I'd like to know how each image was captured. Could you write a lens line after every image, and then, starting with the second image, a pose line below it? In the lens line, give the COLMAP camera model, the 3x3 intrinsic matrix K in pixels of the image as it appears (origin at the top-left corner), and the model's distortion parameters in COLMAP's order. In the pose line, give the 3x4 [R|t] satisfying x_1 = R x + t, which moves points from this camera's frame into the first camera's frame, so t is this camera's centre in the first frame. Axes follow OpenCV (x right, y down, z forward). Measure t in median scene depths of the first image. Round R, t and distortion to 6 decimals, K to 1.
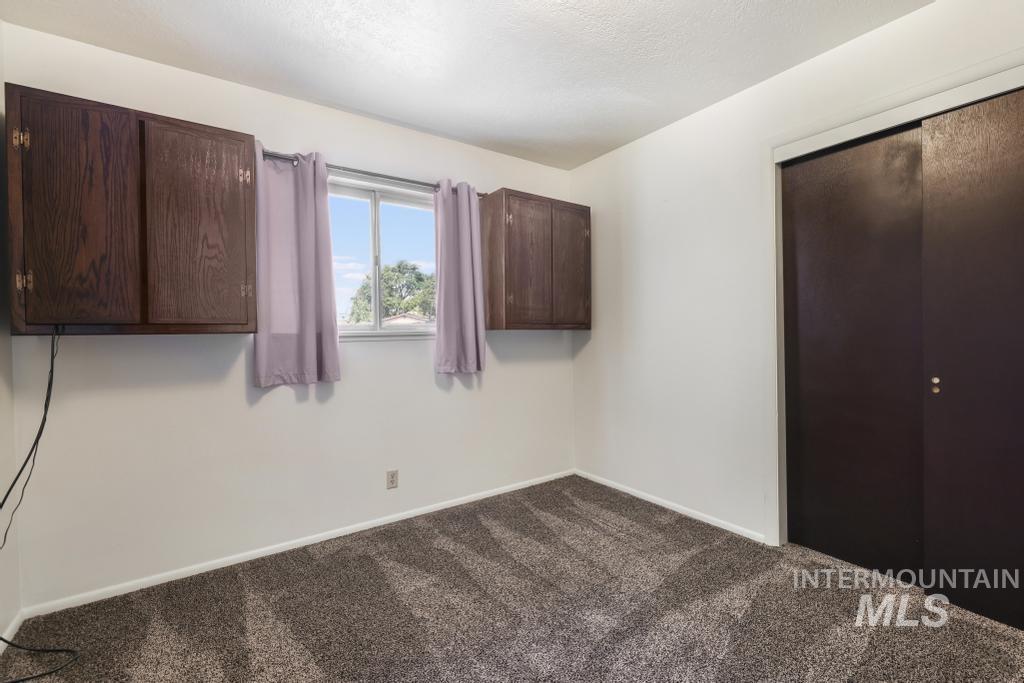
lens RADIAL K [[440.1, 0, 510.6], [0, 440.1, 338.7], [0, 0, 1]] dist [0.003712, 0.001463]
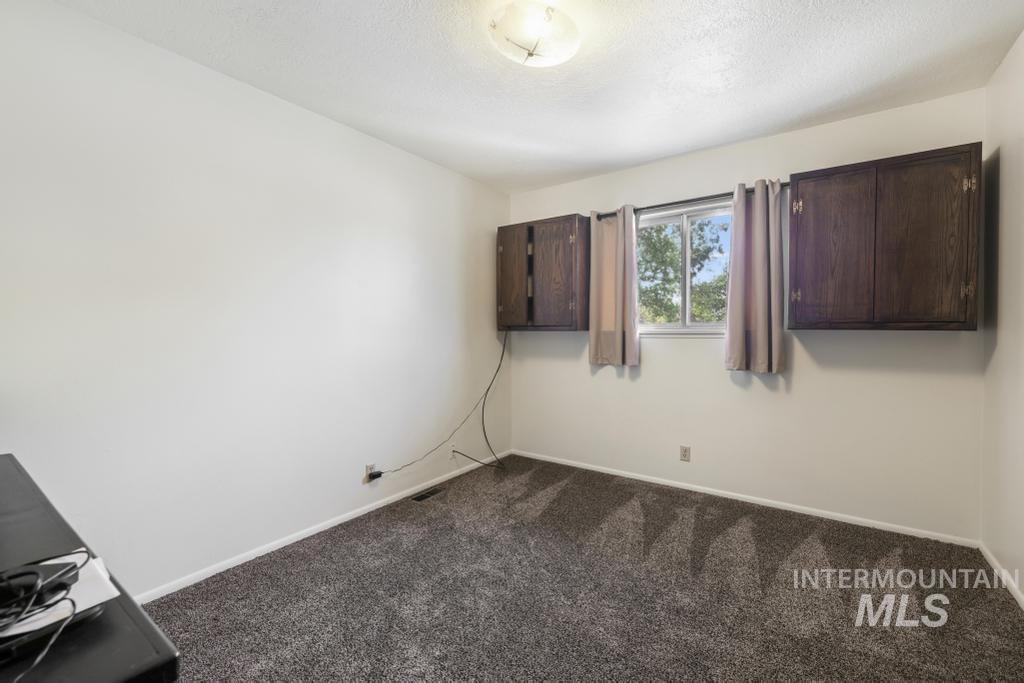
lens RADIAL K [[440.1, 0, 509.0], [0, 440.1, 337.7], [0, 0, 1]] dist [0.003712, 0.001463]
pose [[0.326582, 0.027131, -0.944779, 0.761183], [-0.016423, 0.999600, 0.023028, -0.016708], [0.945026, 0.007995, 0.326897, 0.167861]]
